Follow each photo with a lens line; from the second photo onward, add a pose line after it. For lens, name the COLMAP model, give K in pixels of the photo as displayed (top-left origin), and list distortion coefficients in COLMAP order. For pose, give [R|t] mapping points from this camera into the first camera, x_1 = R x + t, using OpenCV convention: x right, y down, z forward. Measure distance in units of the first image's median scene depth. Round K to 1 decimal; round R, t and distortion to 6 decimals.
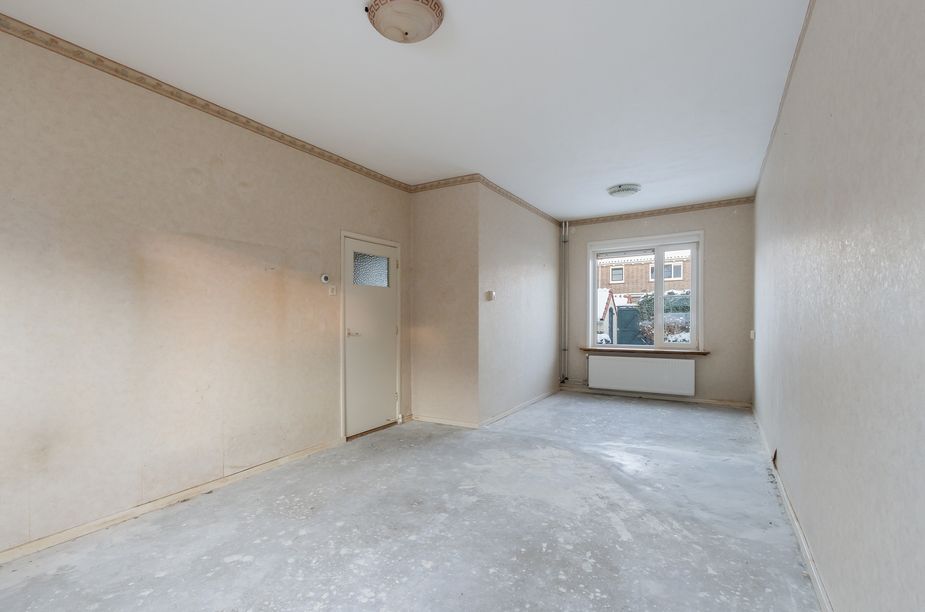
lens RADIAL K [[437.2, 0, 444.4], [0, 437.2, 319.9], [0, 0, 1]] dist [0.000242, -0.000310]
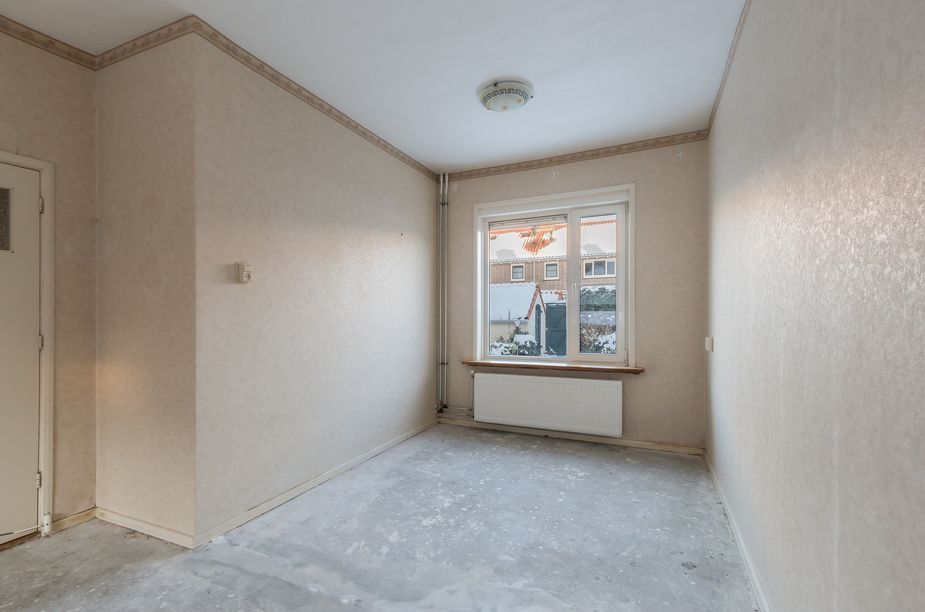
lens RADIAL K [[408.3, 0, 462.4], [0, 408.3, 315.9], [0, 0, 1]] dist [0.000943, 0.000080]
pose [[0.991428, 0.001801, 0.130644, 0.286071], [-0.001188, 0.999988, -0.004770, -0.003269], [-0.130651, 0.004574, 0.991418, 0.476074]]
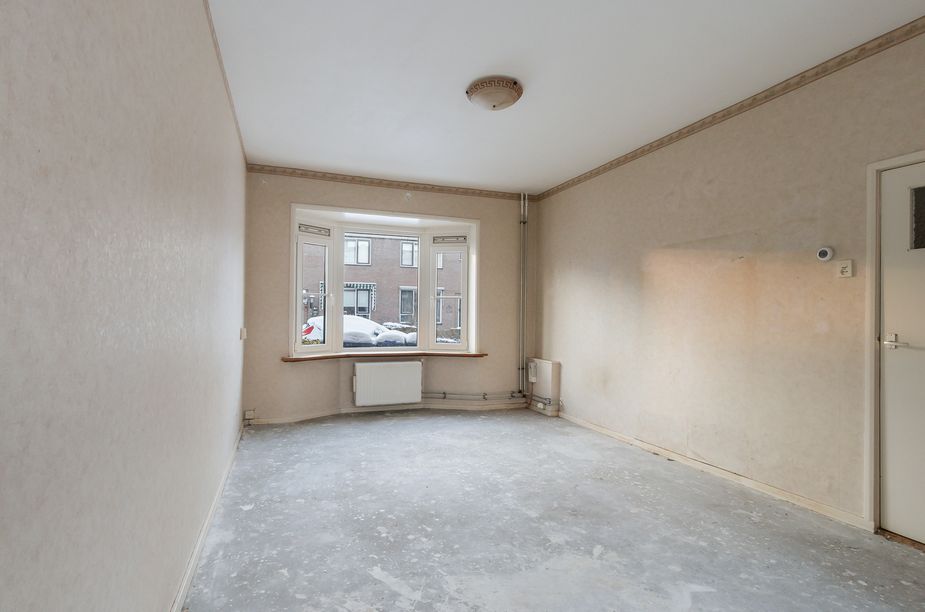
lens RADIAL K [[456.2, 0, 460.8], [0, 456.2, 289.9], [0, 0, 1]] dist [0.001898, 0.000007]
pose [[-0.598608, -0.036199, -0.800224, 0.536446], [-0.006147, 0.999157, -0.040600, -0.008294], [0.801019, -0.019385, -0.598325, 0.856620]]
